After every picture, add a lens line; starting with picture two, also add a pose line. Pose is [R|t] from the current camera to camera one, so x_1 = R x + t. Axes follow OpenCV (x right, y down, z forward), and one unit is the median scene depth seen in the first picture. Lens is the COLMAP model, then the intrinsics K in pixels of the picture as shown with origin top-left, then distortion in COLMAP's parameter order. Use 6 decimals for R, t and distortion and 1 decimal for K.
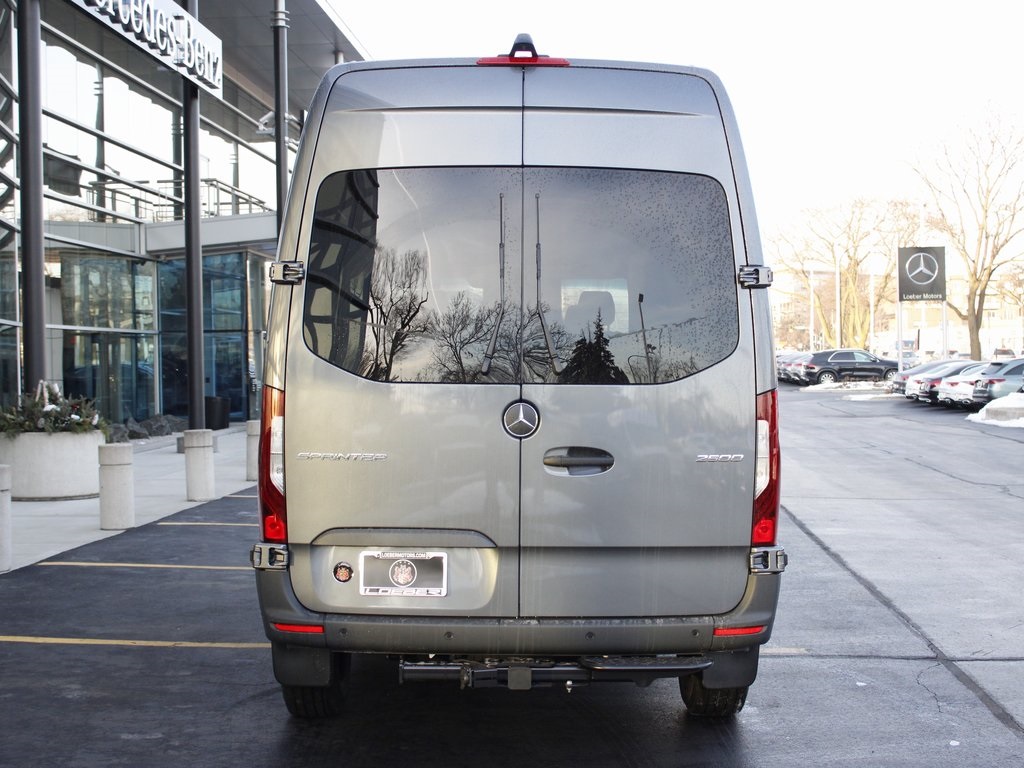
lens RADIAL K [[1632.5, 0, 513.6], [0, 1632.5, 380.8], [0, 0, 1]] dist [-0.063048, 0.000000]
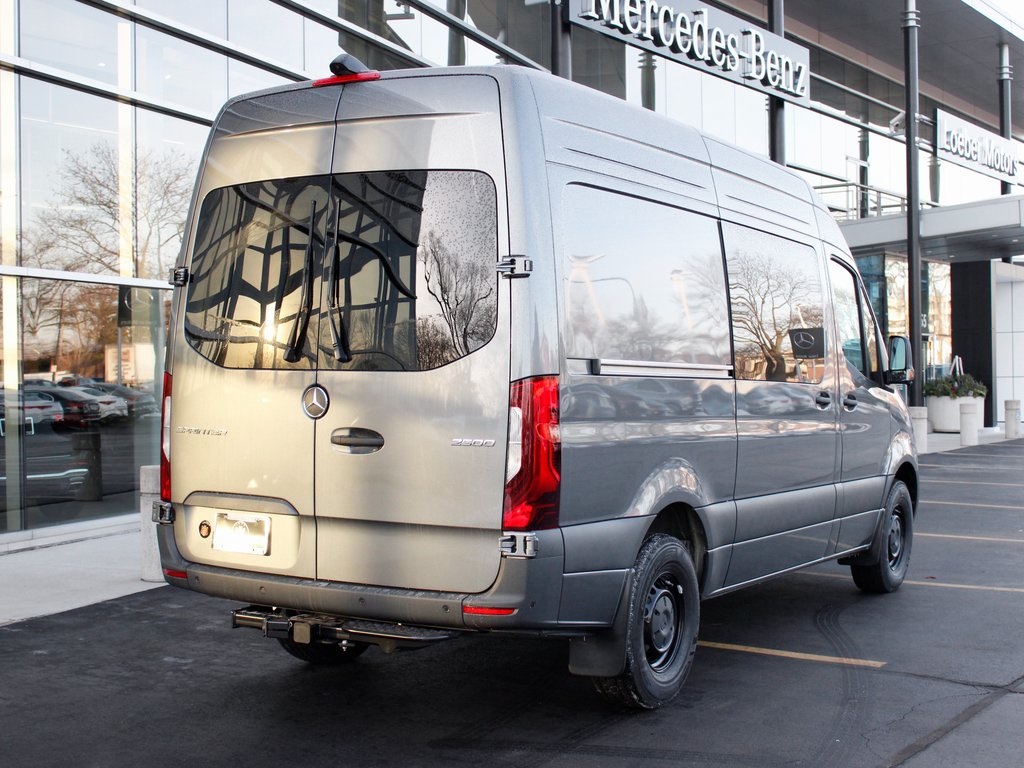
lens RADIAL K [[1632.5, 0, 514.5], [0, 1632.5, 384.9], [0, 0, 1]] dist [-0.063048, 0.000000]
pose [[0.812051, 0.009024, -0.583516, 0.751438], [-0.010718, 0.999942, 0.000548, 0.009764], [0.583488, 0.005809, 0.812101, 0.170660]]
